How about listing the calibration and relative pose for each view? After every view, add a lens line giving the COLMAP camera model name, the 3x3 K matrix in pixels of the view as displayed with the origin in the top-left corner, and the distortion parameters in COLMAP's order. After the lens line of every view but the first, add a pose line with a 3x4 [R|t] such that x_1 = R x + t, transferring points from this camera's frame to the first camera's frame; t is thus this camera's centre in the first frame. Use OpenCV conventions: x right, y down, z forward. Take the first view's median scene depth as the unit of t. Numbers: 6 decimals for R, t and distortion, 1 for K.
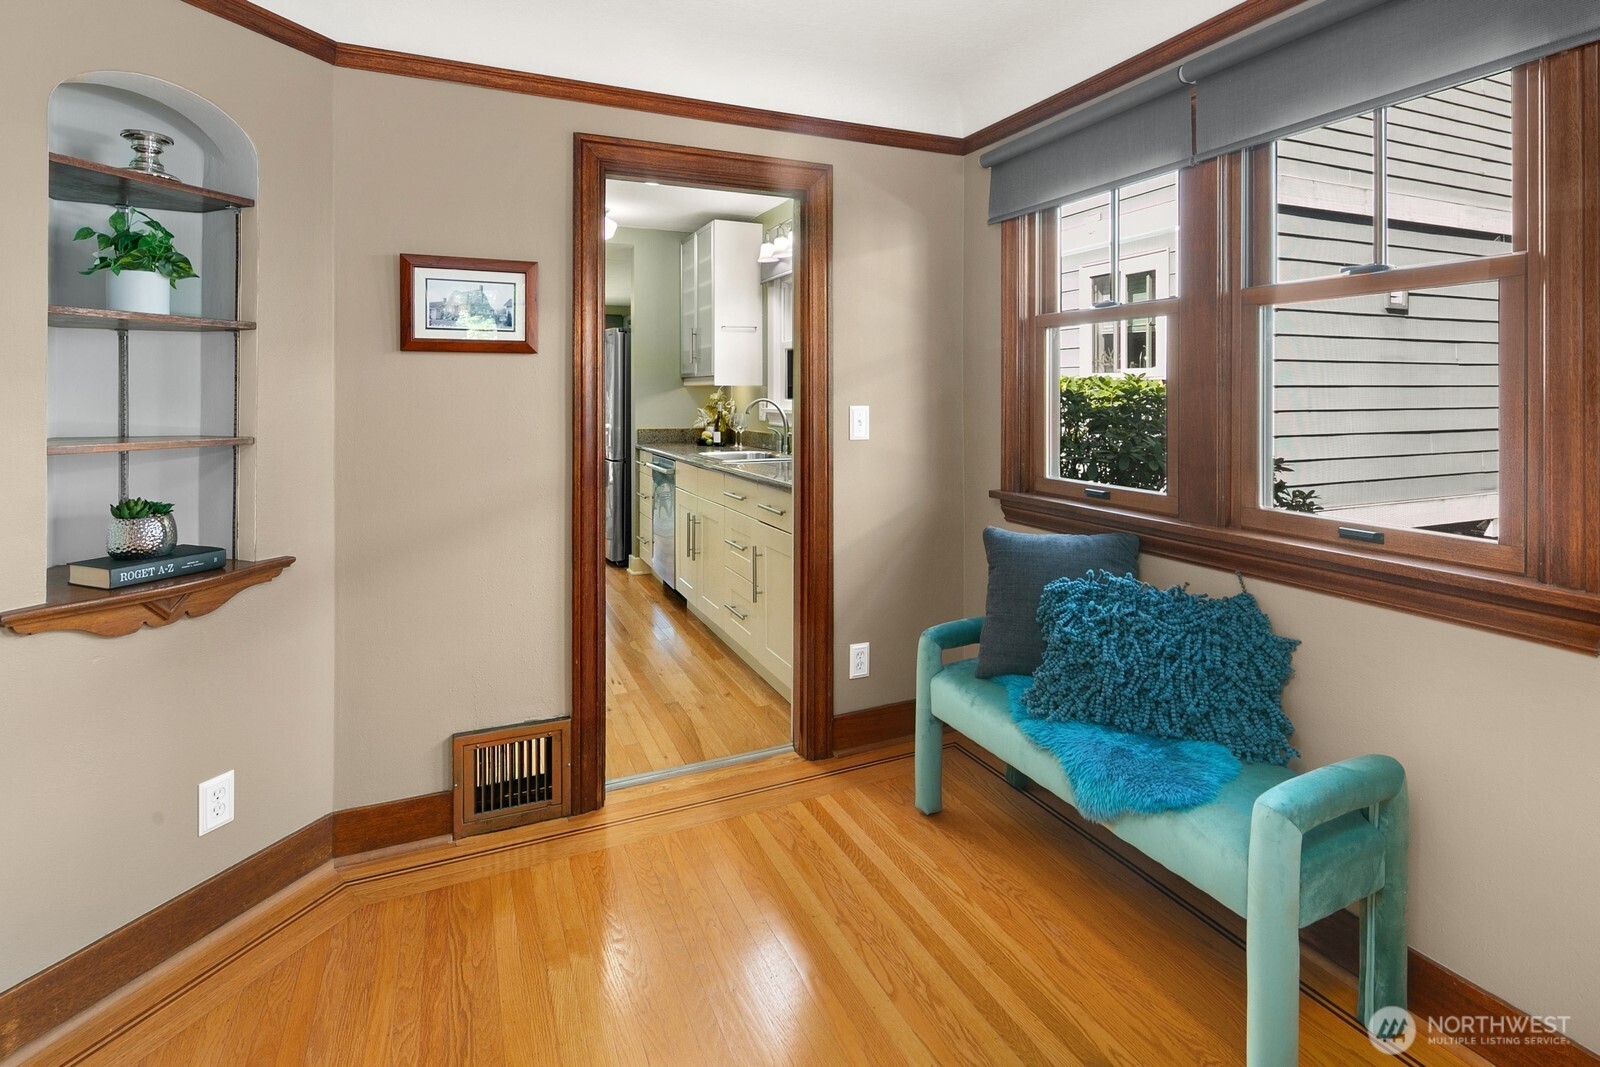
lens RADIAL K [[783.6, 0, 800.9], [0, 783.6, 384.4], [0, 0, 1]] dist [-0.000955, -0.002404]
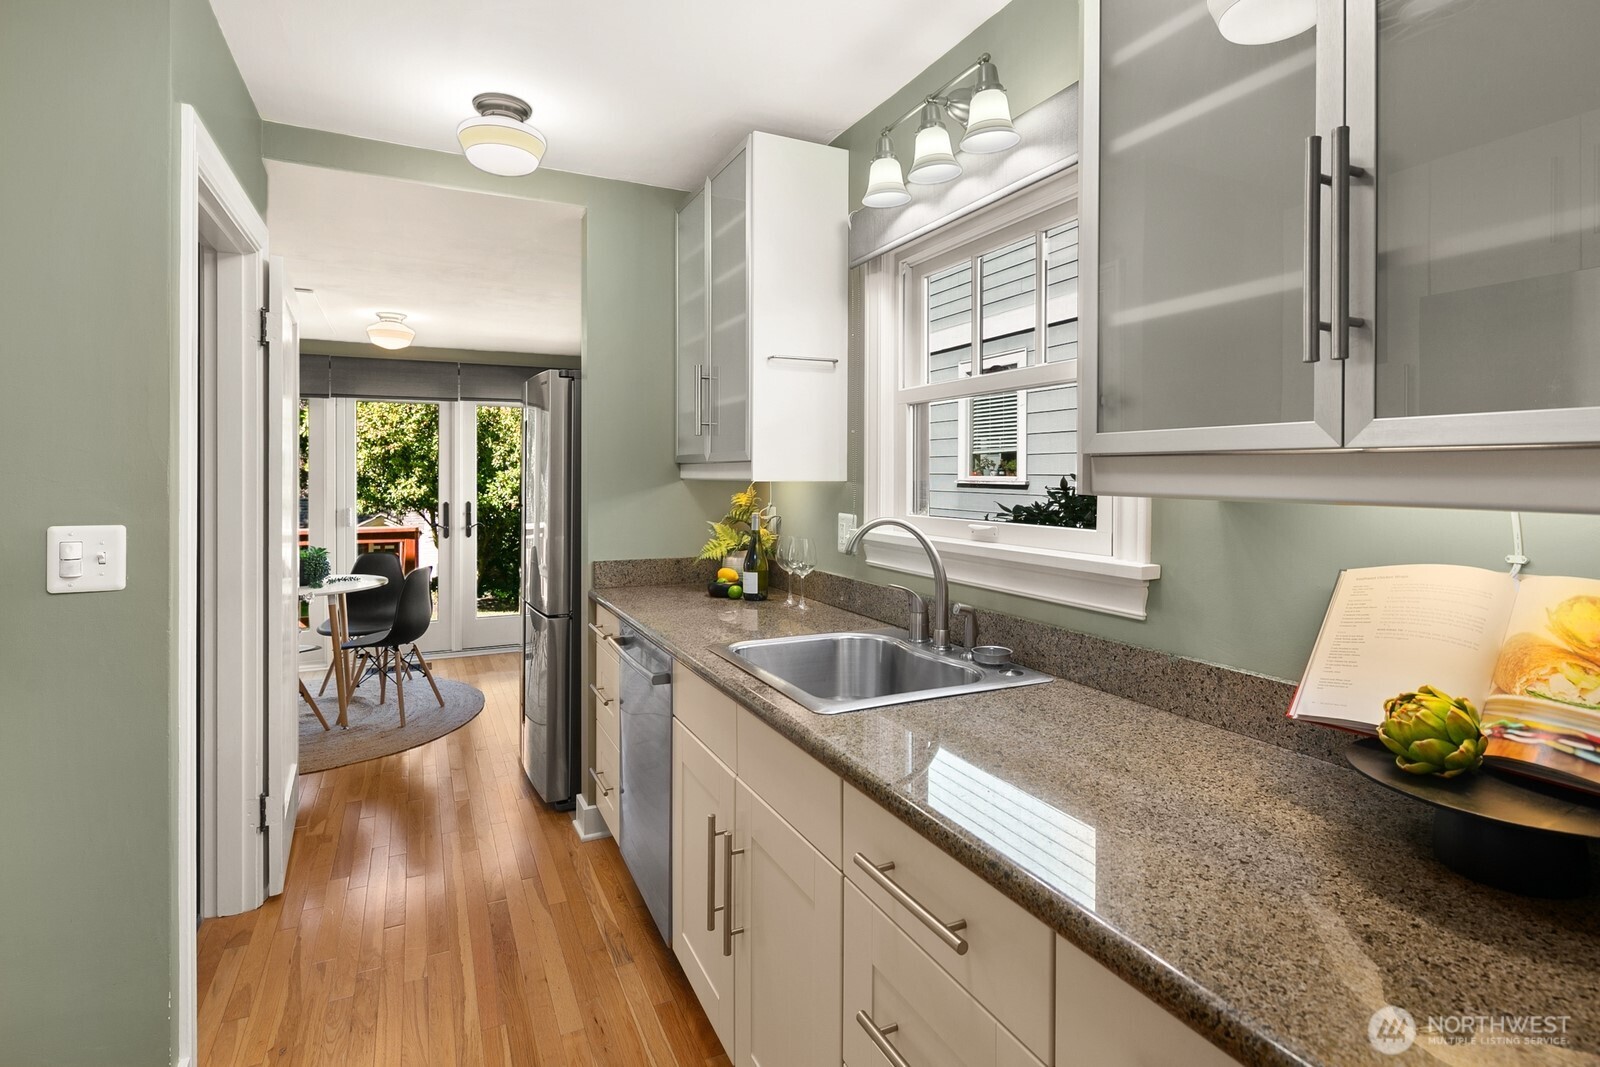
lens RADIAL K [[783.6, 0, 797.9], [0, 783.6, 475.7], [0, 0, 1]] dist [-0.000955, -0.002404]
pose [[0.999538, 0.007352, 0.029482, -0.091031], [-0.007704, 0.999900, 0.011825, -0.007078], [-0.029392, -0.012047, 0.999495, 0.491988]]
